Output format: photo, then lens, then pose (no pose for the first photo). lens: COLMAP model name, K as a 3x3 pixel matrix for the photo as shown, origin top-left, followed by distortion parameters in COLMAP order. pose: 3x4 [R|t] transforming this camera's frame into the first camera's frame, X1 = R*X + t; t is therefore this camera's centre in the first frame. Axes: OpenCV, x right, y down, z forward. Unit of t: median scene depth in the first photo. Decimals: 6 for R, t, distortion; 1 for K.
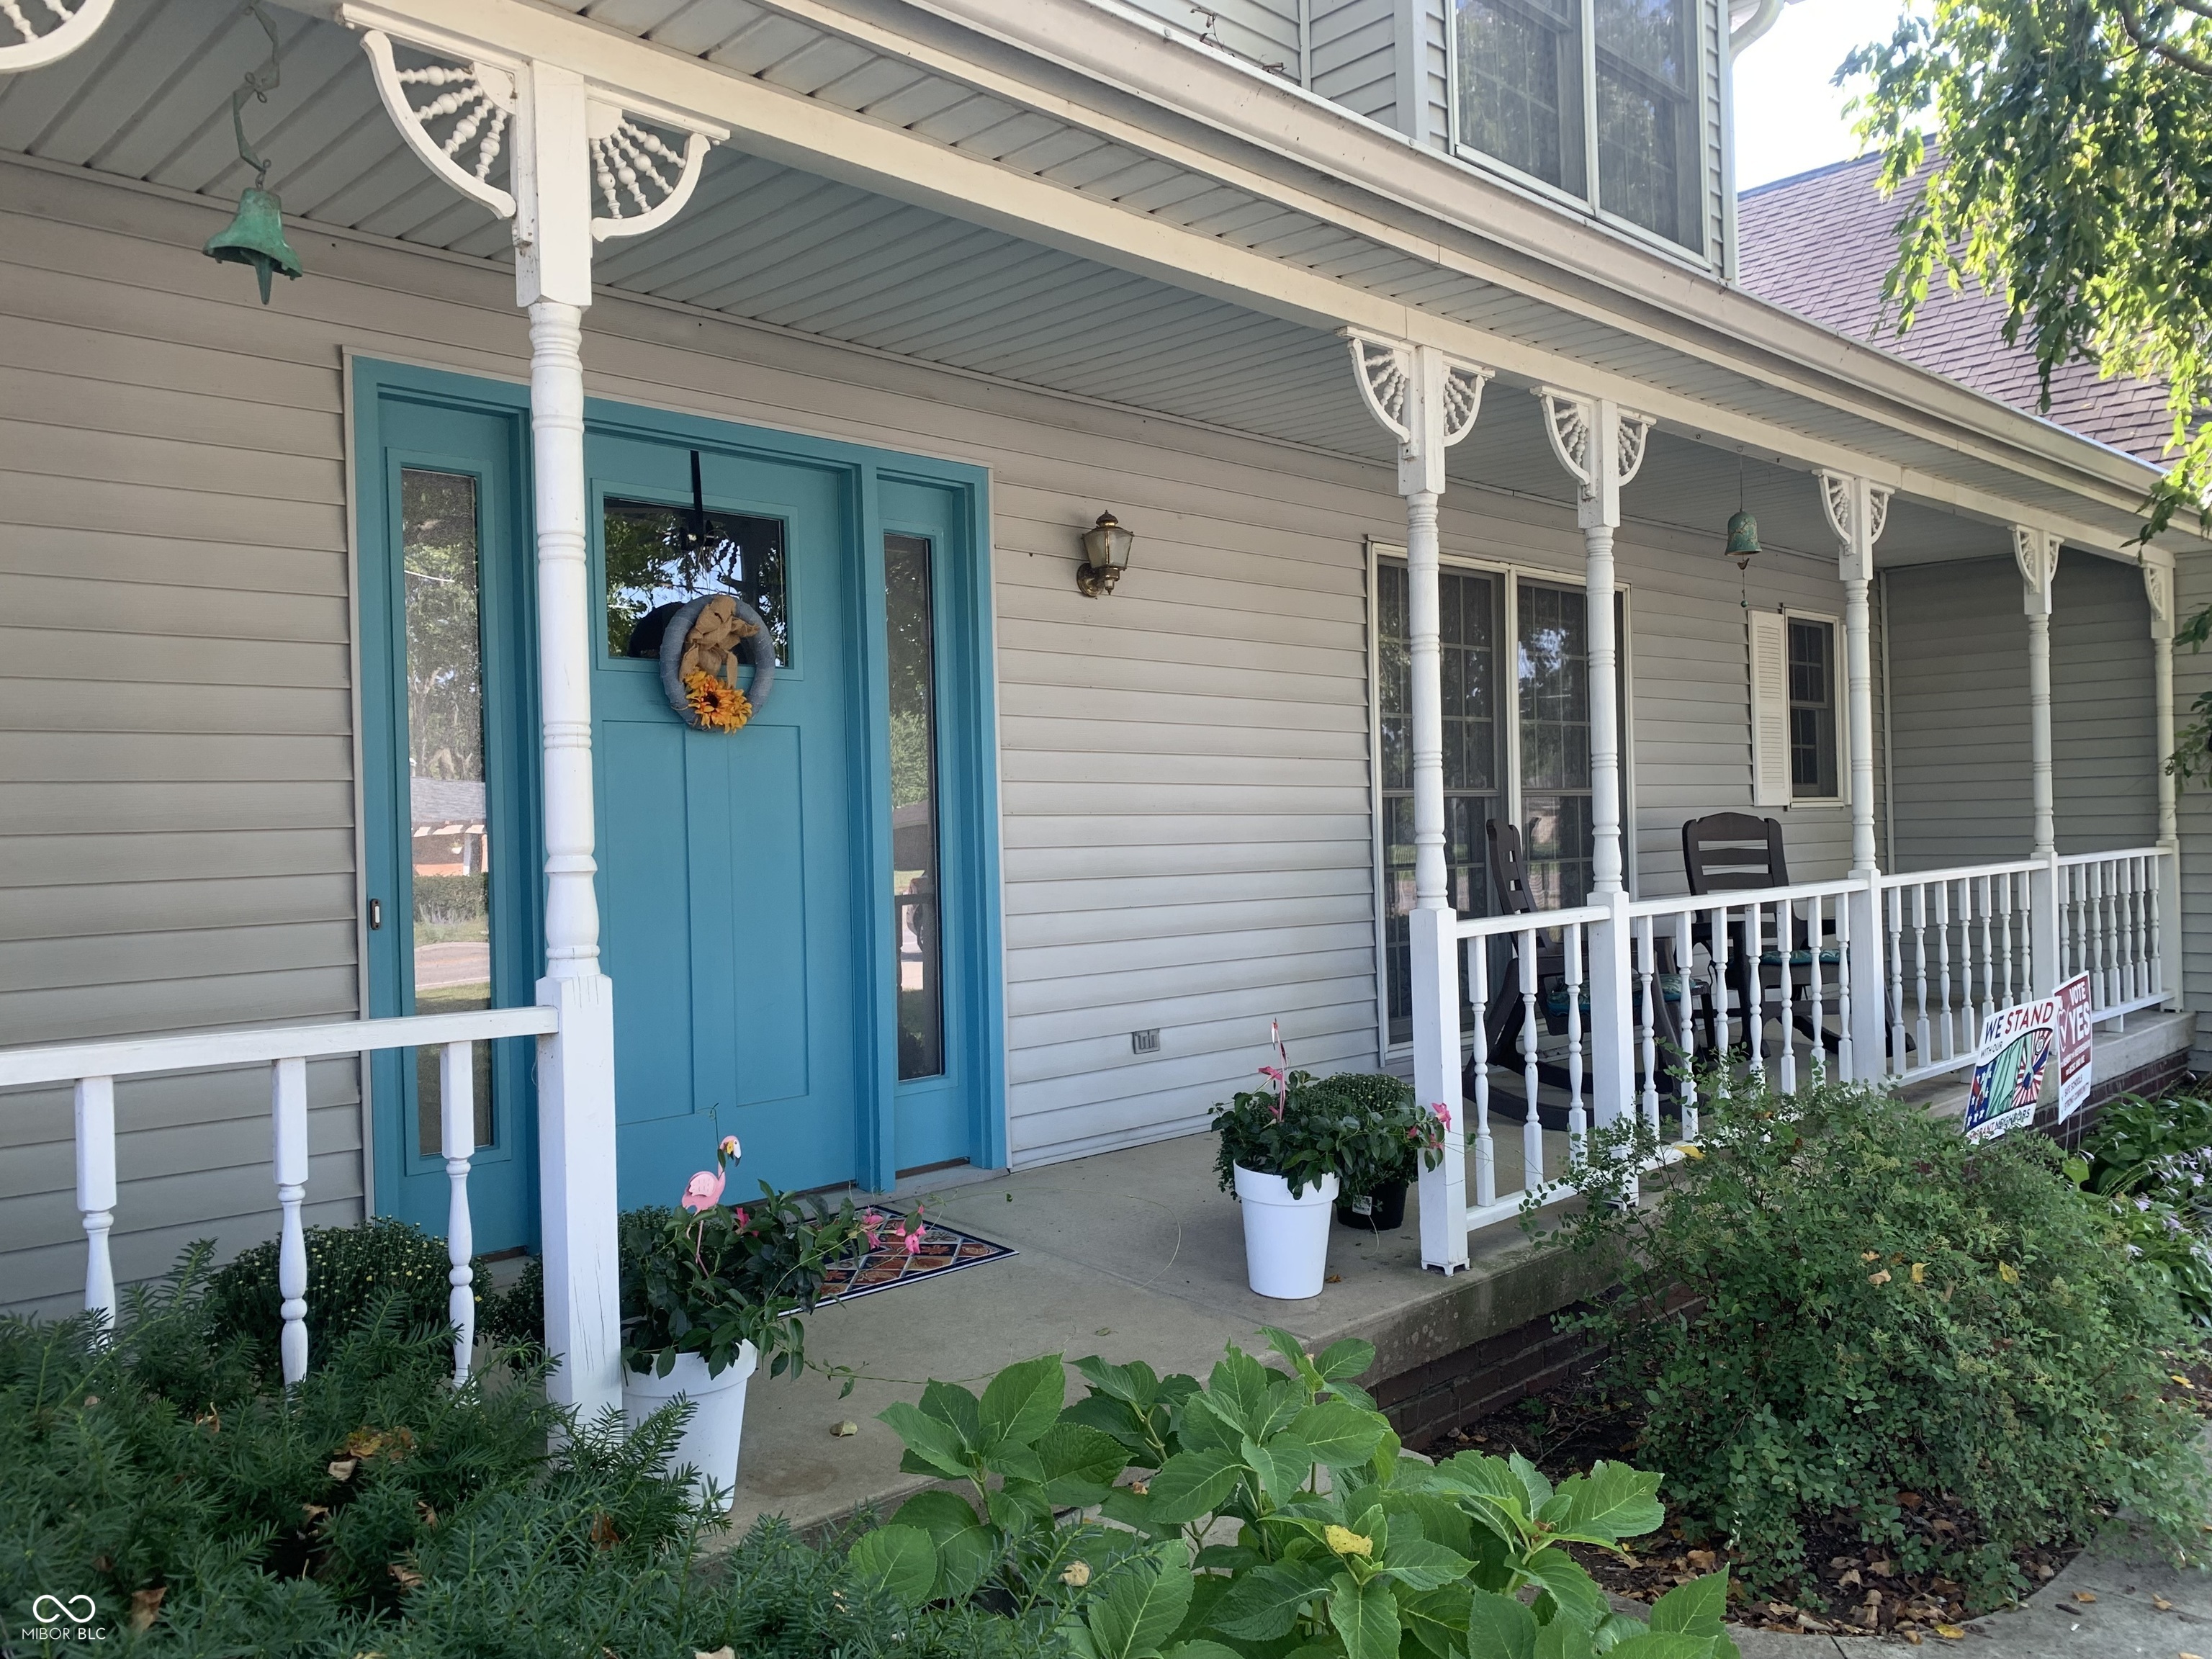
lens RADIAL K [[1671.3, 0, 1097.9], [0, 1671.3, 827.6], [0, 0, 1]] dist [0.028790, -0.040953]
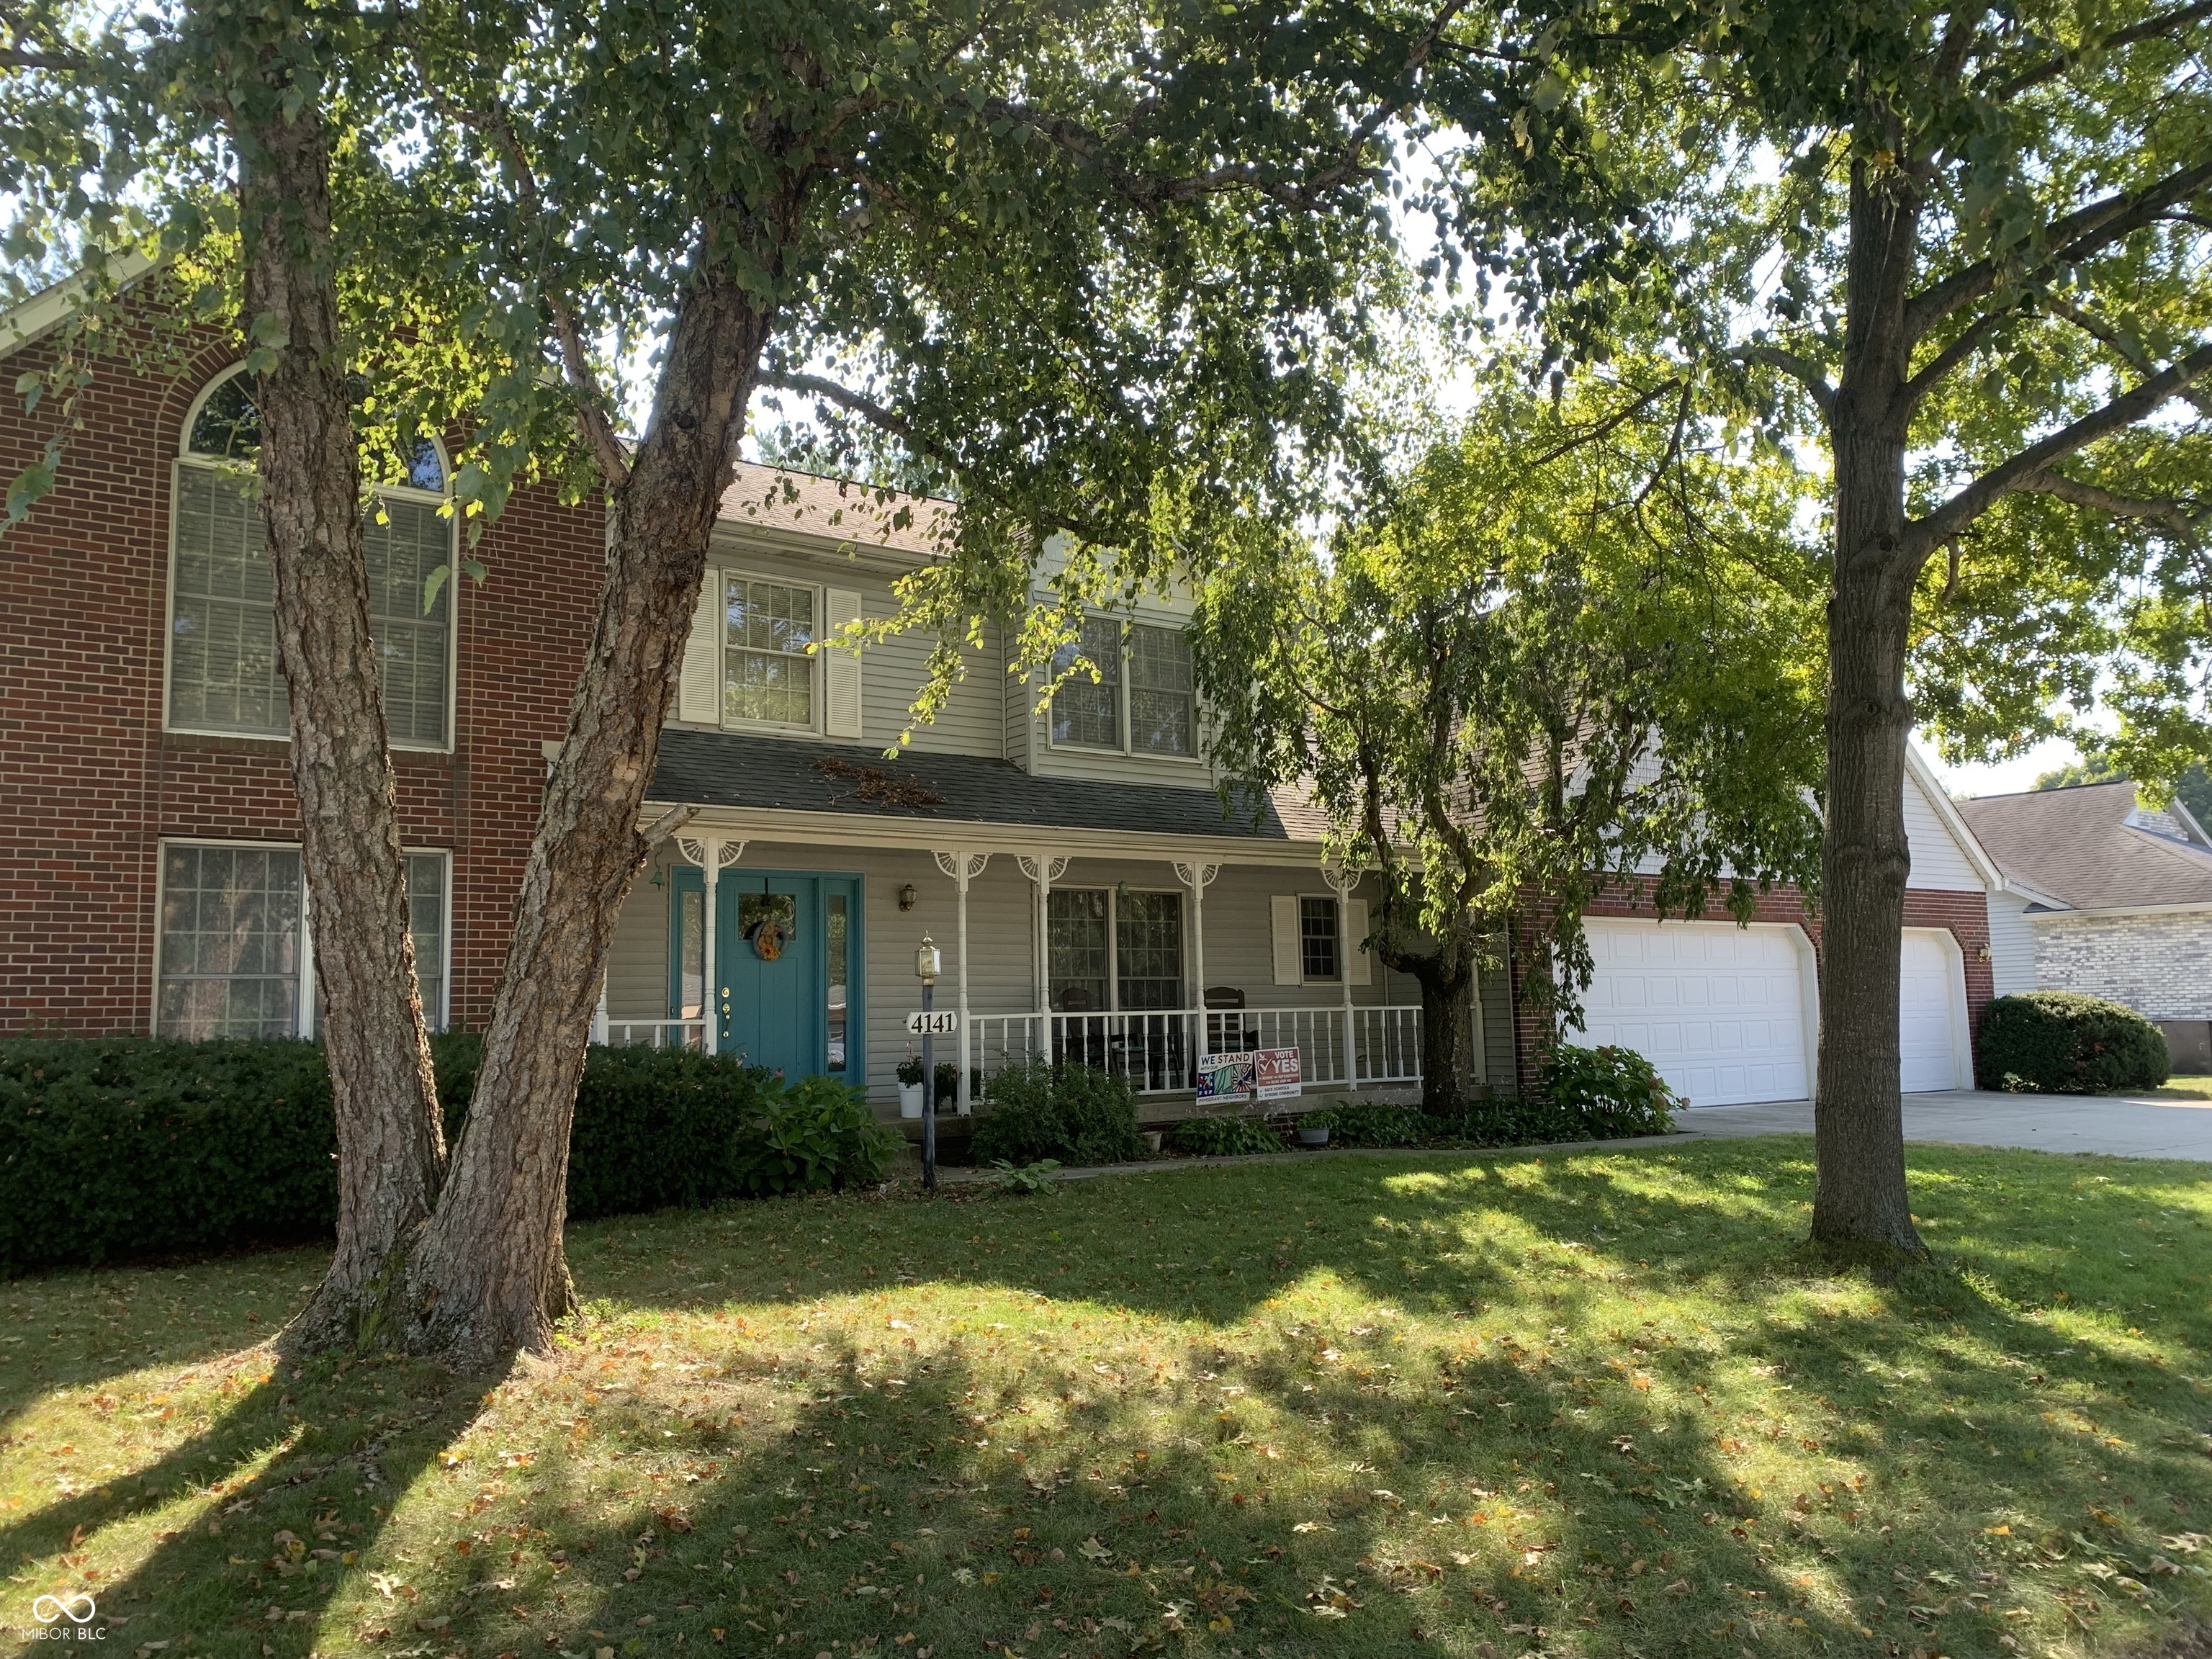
lens RADIAL K [[1671.3, 0, 1093.5], [0, 1671.3, 811.5], [0, 0, 1]] dist [0.028790, -0.040953]
pose [[0.986677, -0.017320, -0.161767, 1.612714], [-0.002803, 0.992360, -0.123348, 0.100677], [0.162668, 0.122158, 0.979090, -3.731115]]
